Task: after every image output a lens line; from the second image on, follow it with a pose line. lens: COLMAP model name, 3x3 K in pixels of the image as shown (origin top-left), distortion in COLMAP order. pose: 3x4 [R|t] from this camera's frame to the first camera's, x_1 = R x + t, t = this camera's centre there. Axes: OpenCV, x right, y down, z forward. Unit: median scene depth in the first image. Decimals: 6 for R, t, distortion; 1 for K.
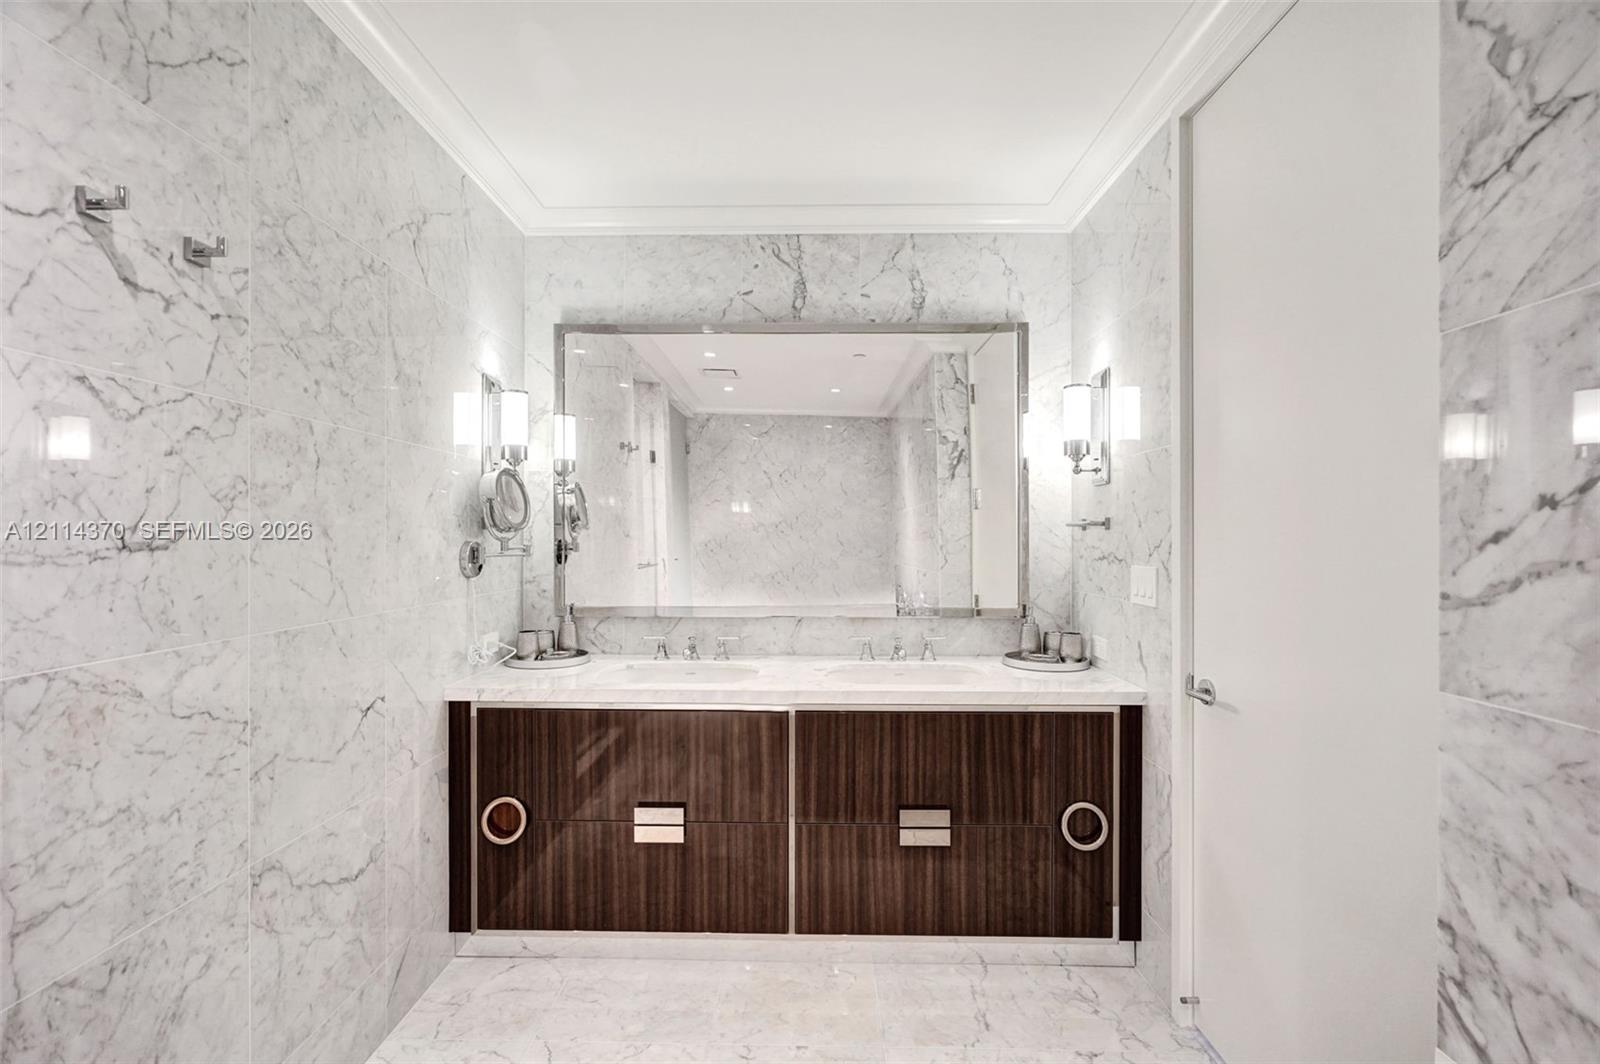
lens RADIAL K [[720.3, 0, 798.9], [0, 720.3, 536.8], [0, 0, 1]] dist [-0.007536, 0.003394]
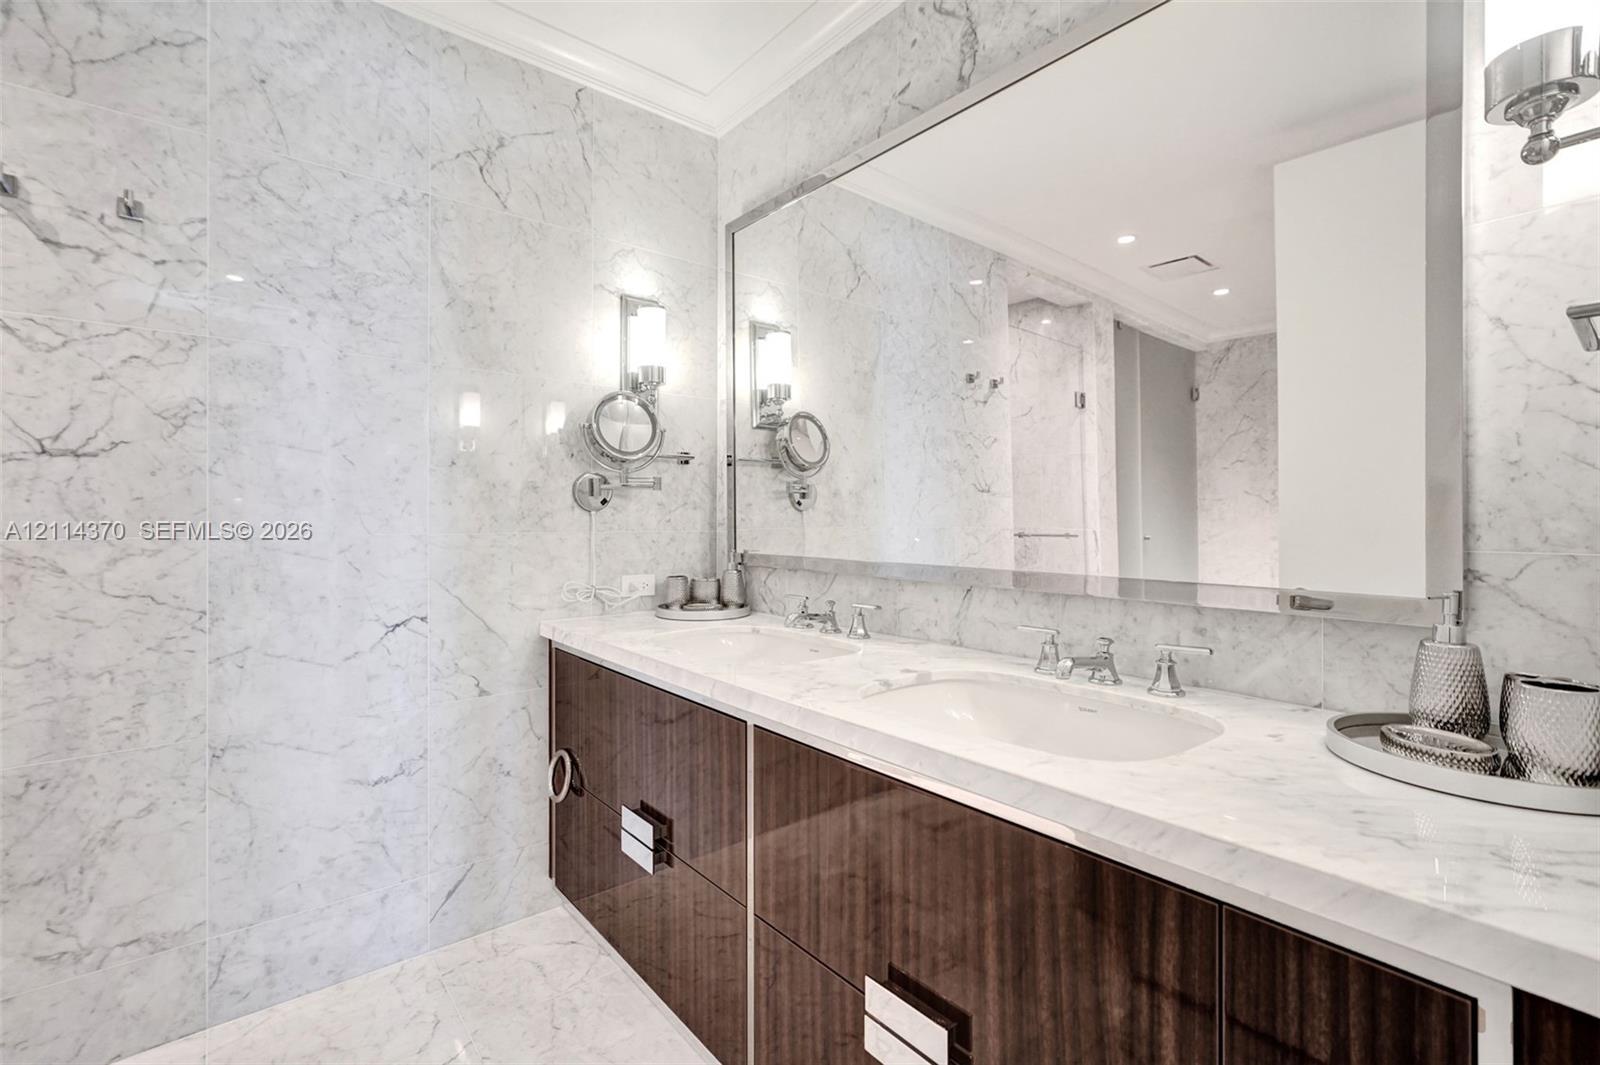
lens RADIAL K [[720.3, 0, 781.0], [0, 720.3, 514.2], [0, 0, 1]] dist [-0.007536, 0.003394]
pose [[0.647674, -0.002507, -0.761914, 0.710052], [0.000878, 0.999996, -0.002543, 0.105774], [0.761917, 0.000978, 0.647674, 0.965926]]
